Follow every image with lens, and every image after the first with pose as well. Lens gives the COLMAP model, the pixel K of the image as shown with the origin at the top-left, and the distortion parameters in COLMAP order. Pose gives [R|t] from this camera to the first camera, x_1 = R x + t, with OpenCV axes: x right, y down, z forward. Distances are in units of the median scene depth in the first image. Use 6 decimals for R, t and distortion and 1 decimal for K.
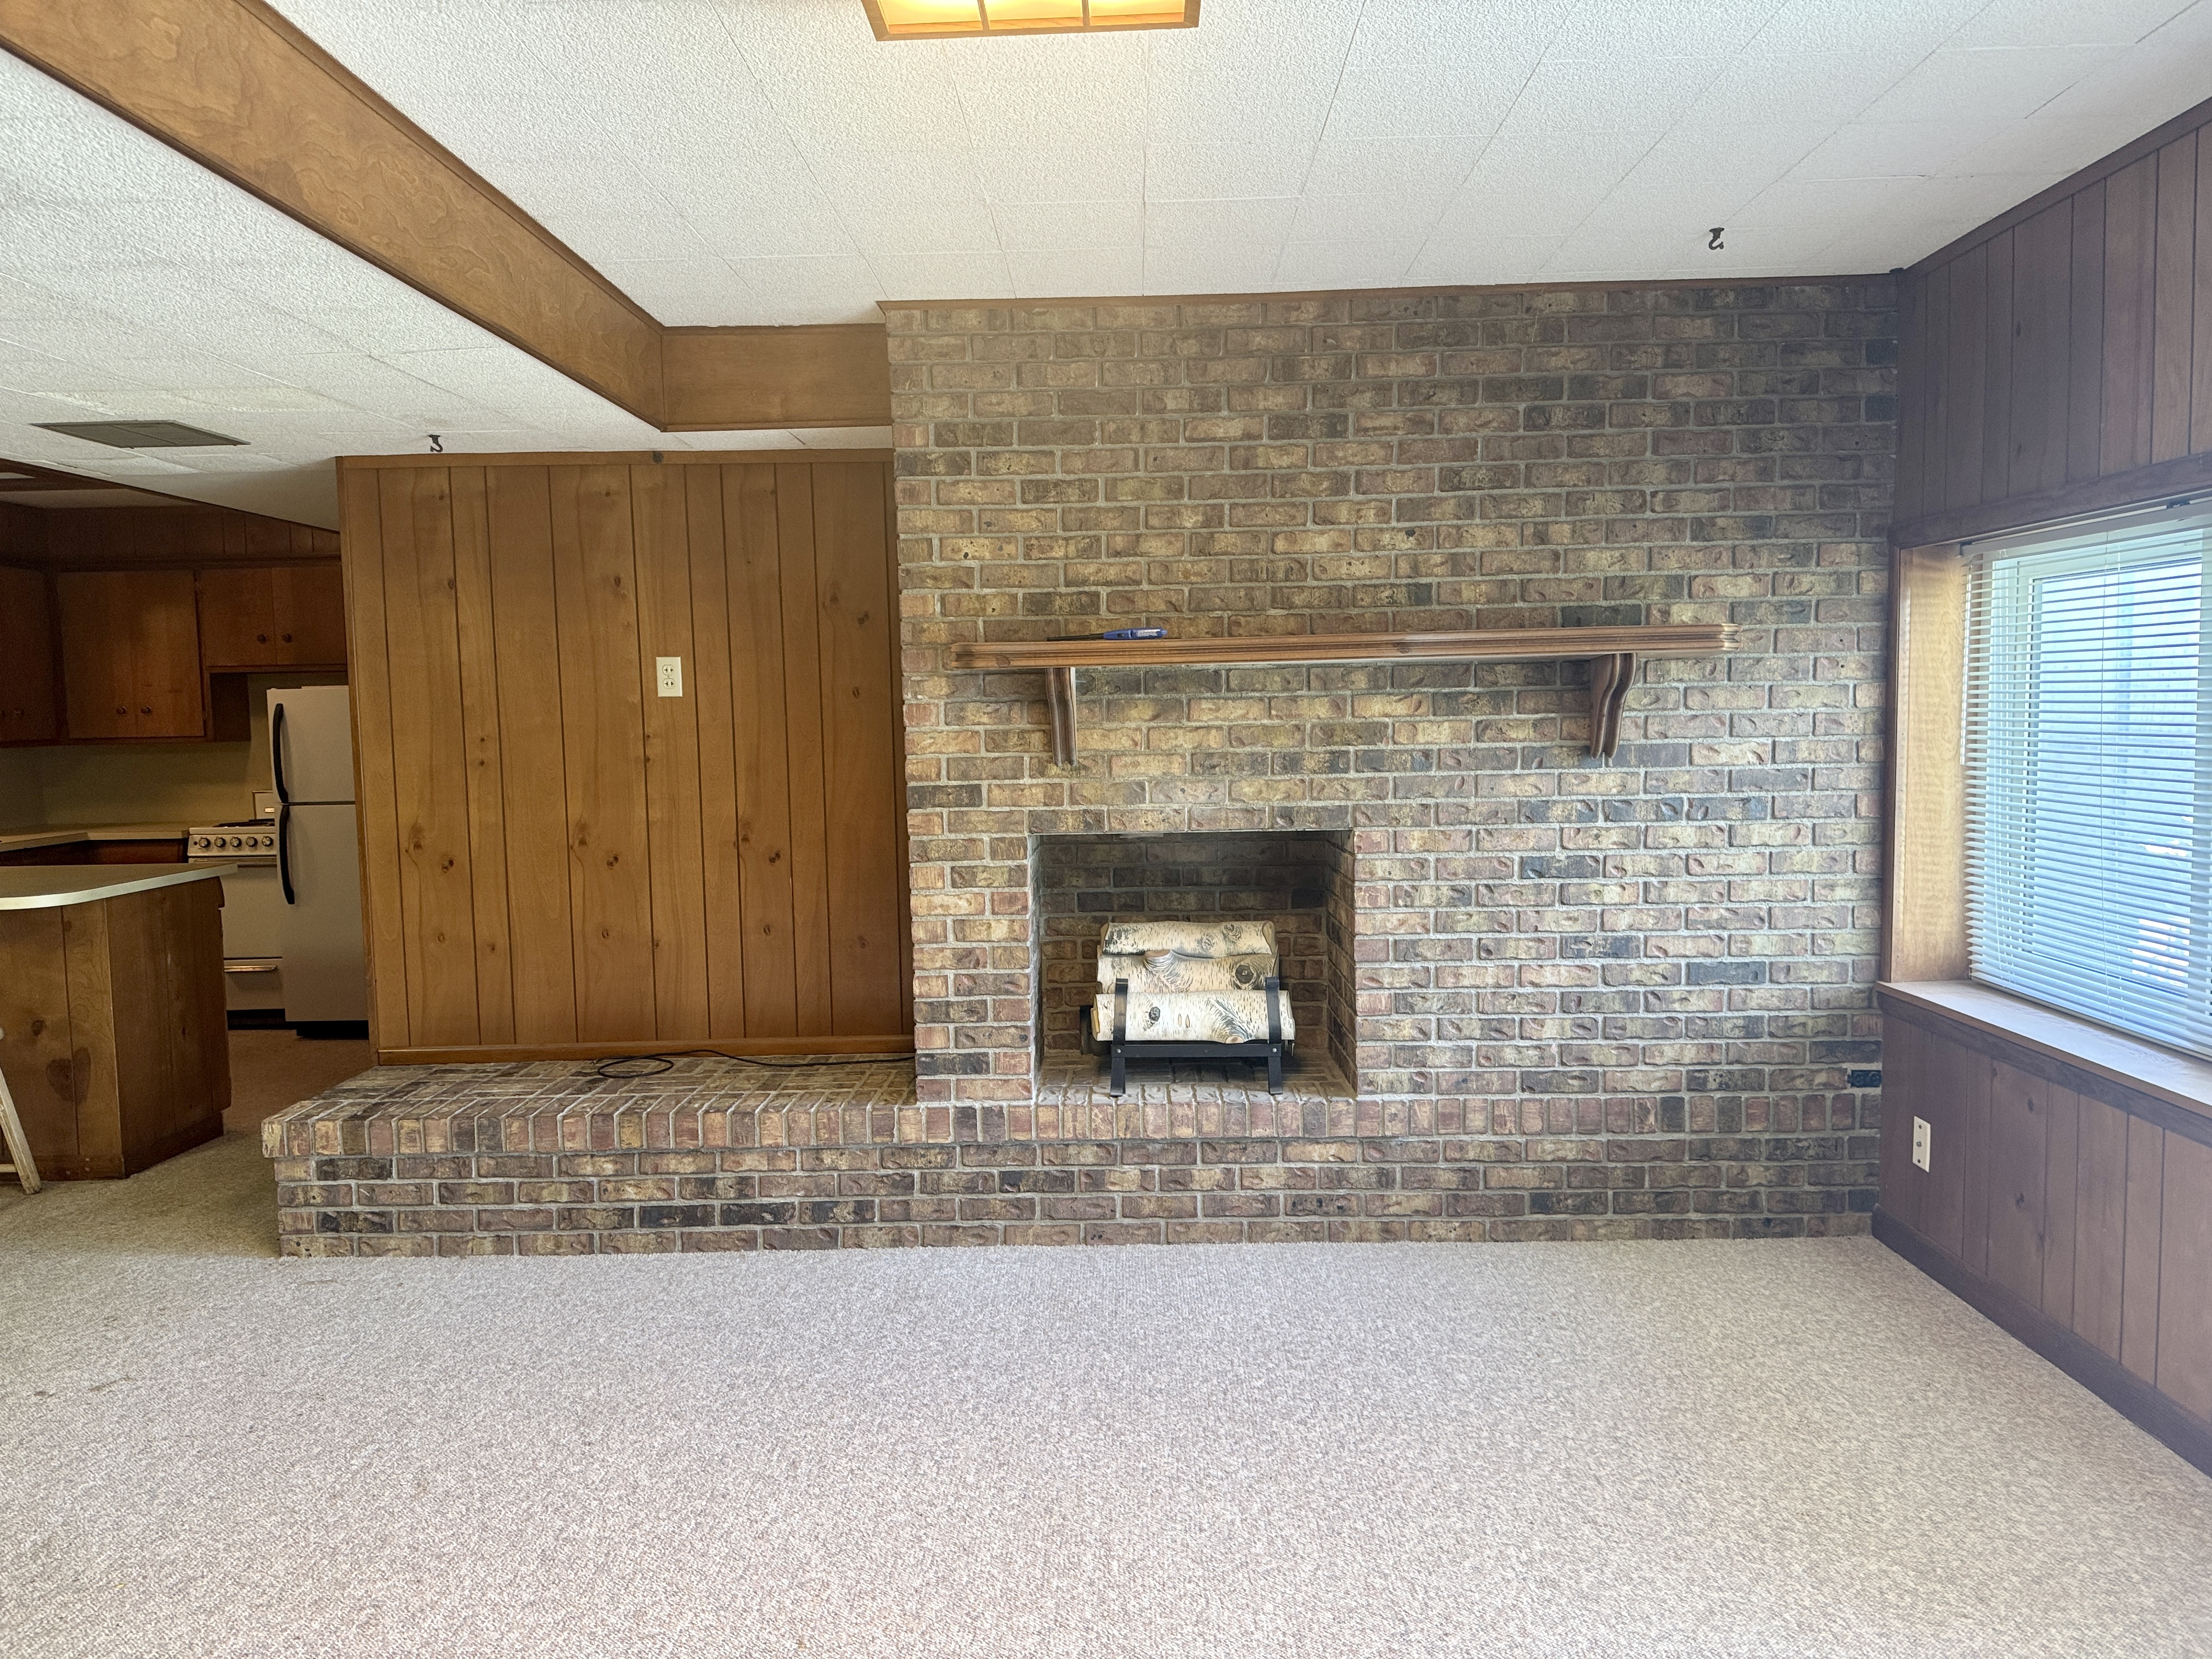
lens RADIAL K [[1560.6, 0, 1106.0], [0, 1560.6, 829.5], [0, 0, 1]] dist [0.001897, 0.003704]
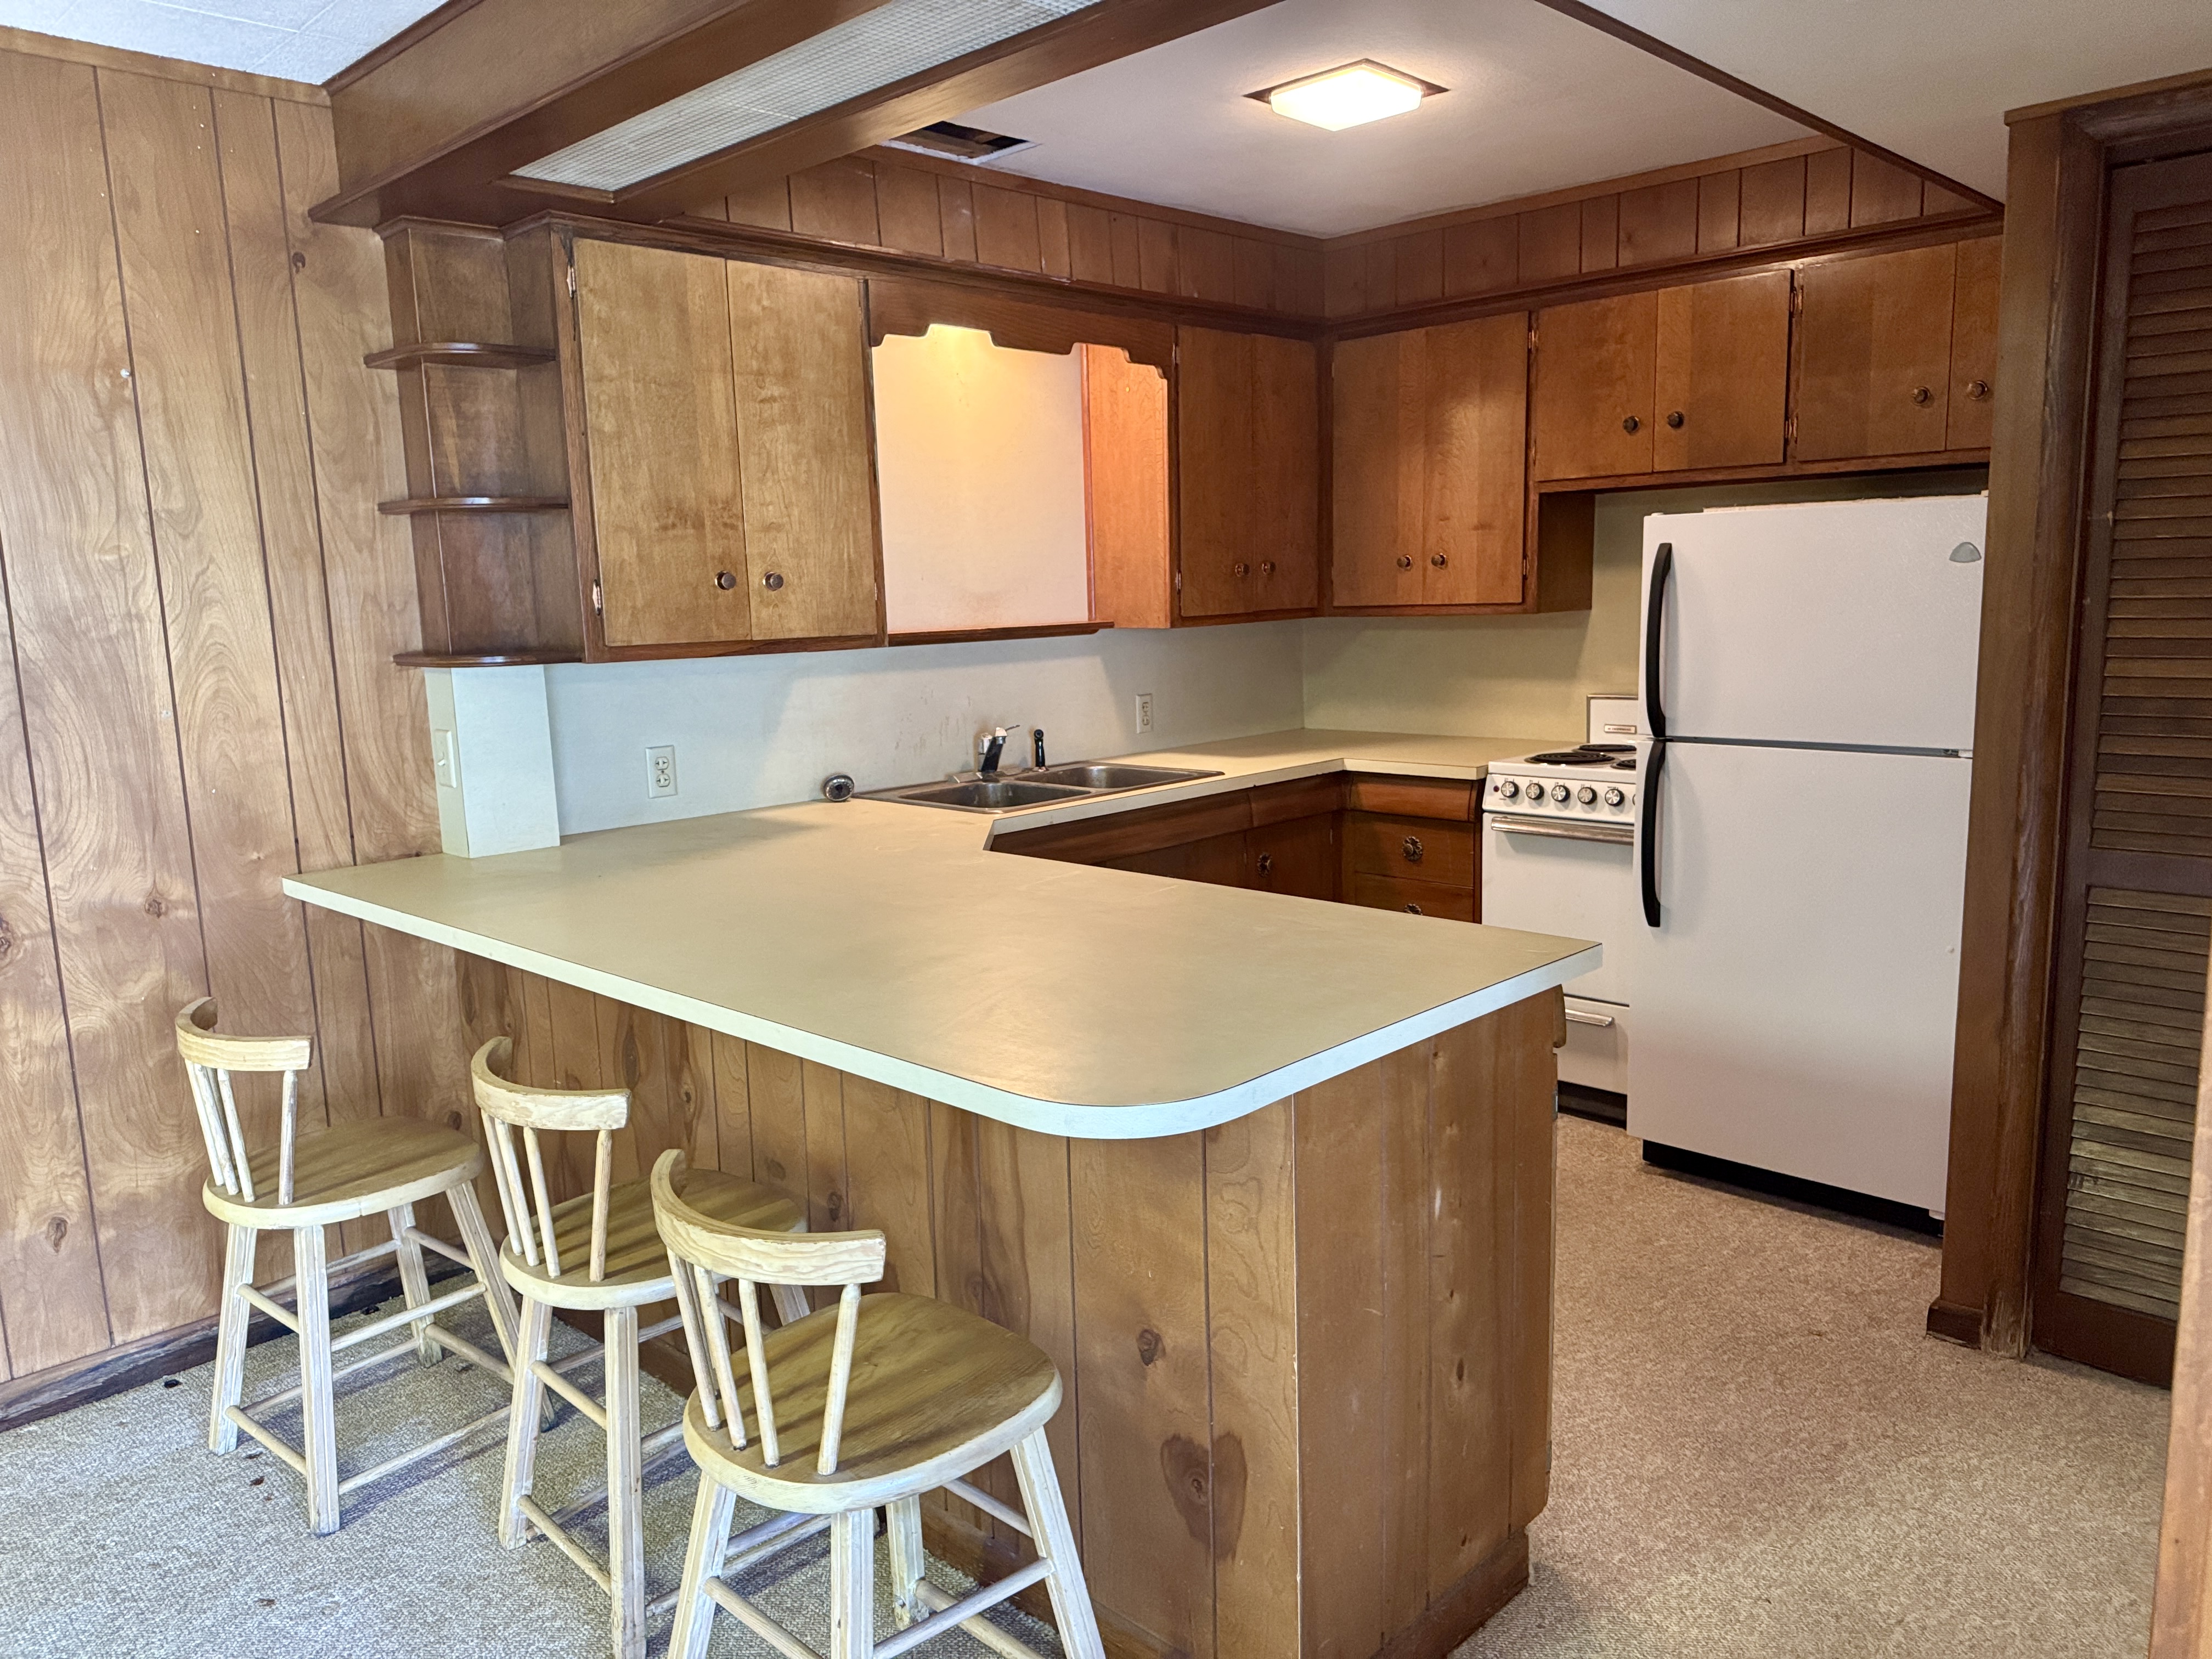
lens RADIAL K [[1536.7, 0, 1106.0], [0, 1536.7, 829.5], [0, 0, 1]] dist [0.162223, -0.271404]
pose [[0.722278, 0.107973, -0.683123, -0.288181], [-0.039242, 0.992545, 0.115389, -0.037630], [0.690489, -0.056536, 0.721130, 0.476397]]
